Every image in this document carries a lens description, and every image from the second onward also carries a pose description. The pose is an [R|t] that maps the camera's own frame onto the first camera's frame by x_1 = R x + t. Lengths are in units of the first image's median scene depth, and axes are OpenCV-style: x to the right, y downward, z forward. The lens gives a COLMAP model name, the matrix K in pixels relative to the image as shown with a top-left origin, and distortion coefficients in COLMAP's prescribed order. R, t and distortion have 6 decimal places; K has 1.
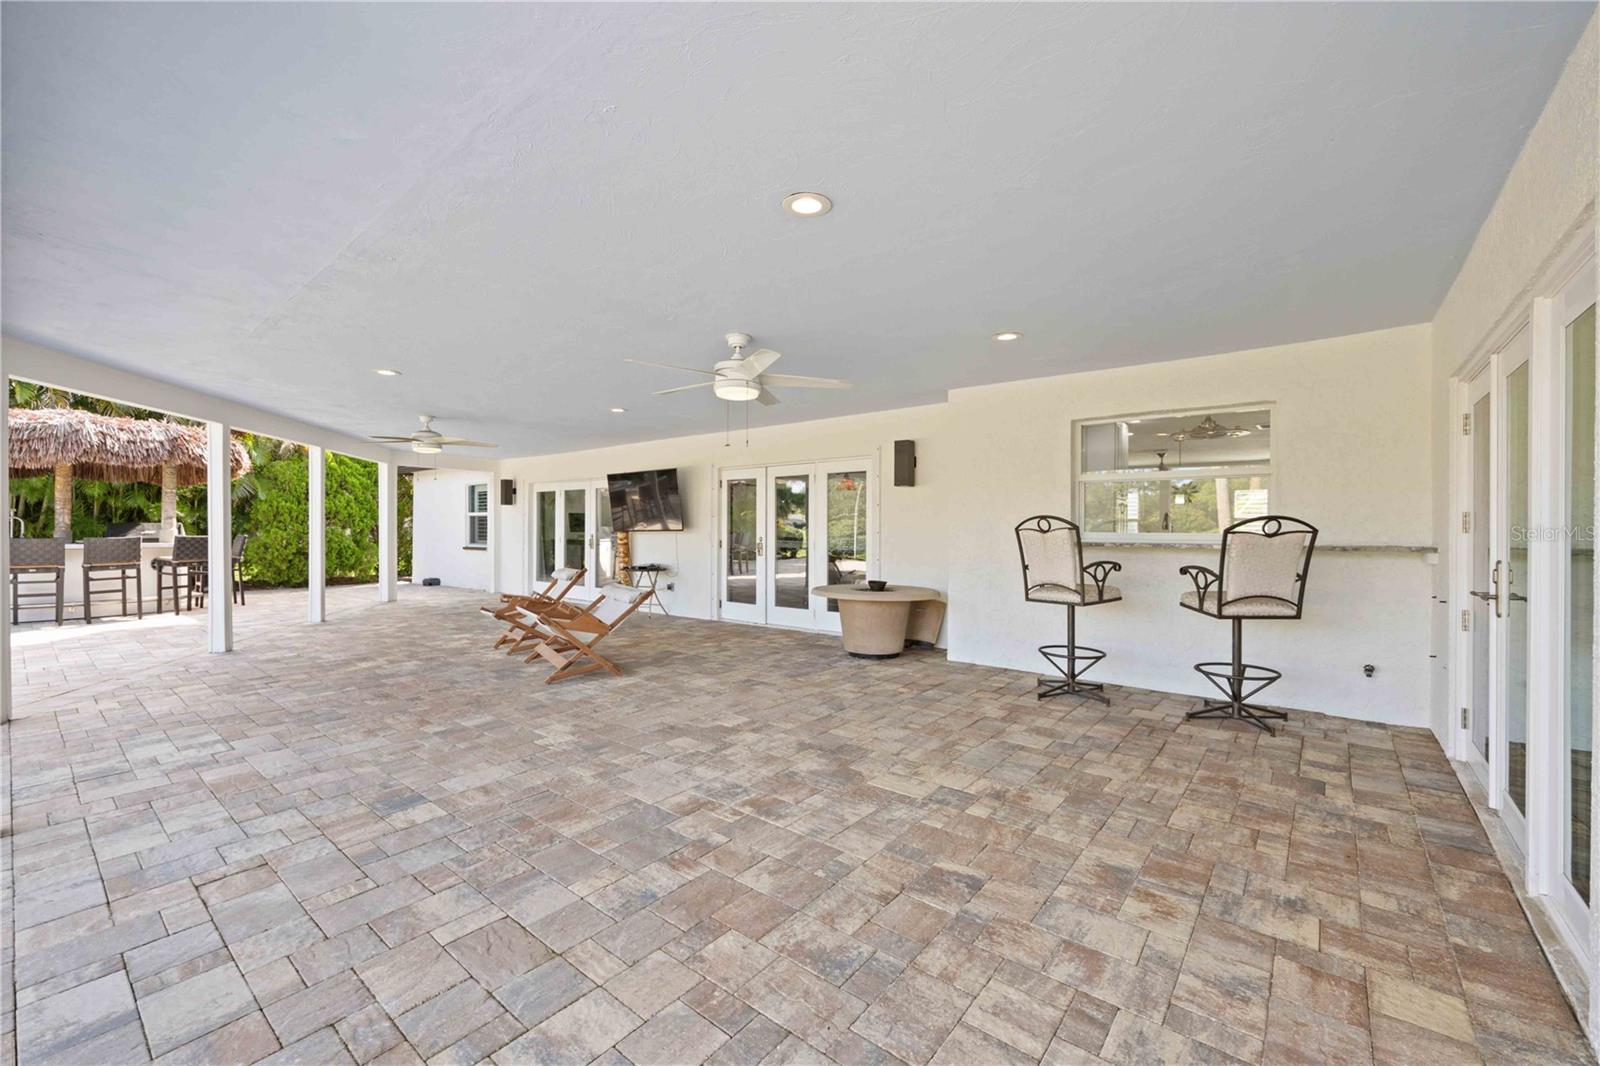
lens RADIAL K [[640.0, 0, 802.2], [0, 640.0, 530.7], [0, 0, 1]] dist [0.000456, -0.000783]
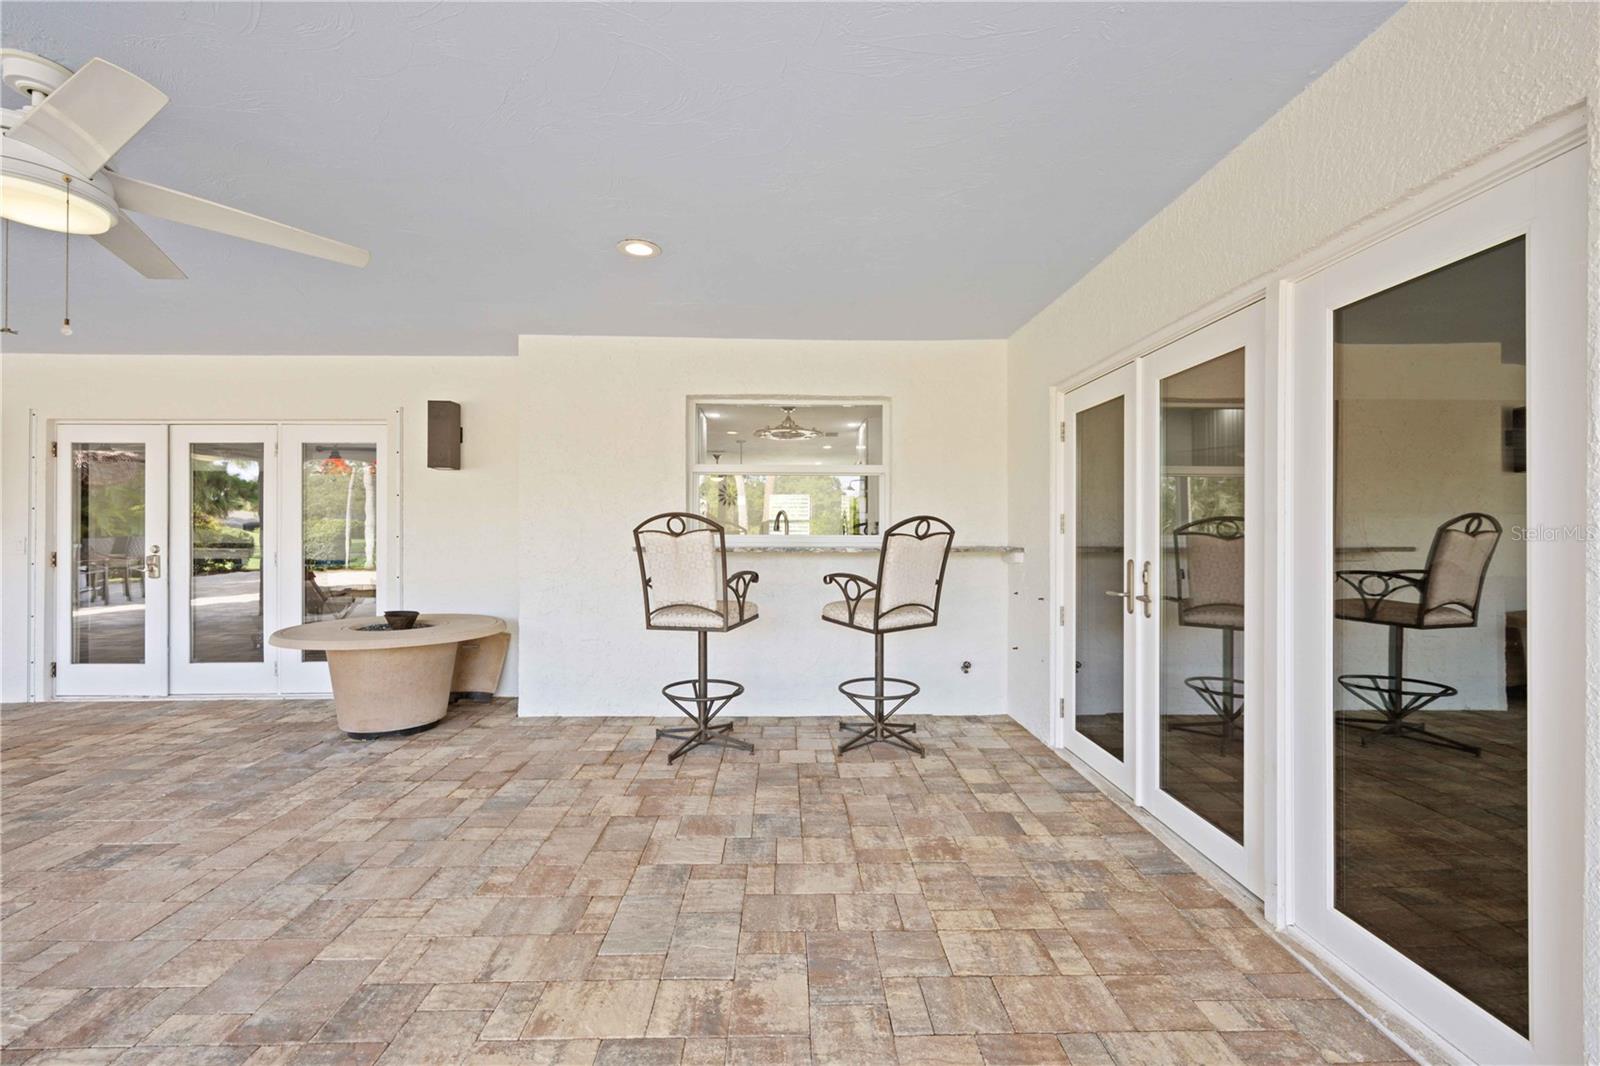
lens RADIAL K [[640.0, 0, 795.0], [0, 640.0, 529.6], [0, 0, 1]] dist [0.000456, -0.000783]
pose [[0.764394, -0.001605, 0.644747, 0.007088], [0.003549, 0.999992, -0.001719, -0.002555], [-0.644740, 0.003602, 0.764394, 0.367368]]
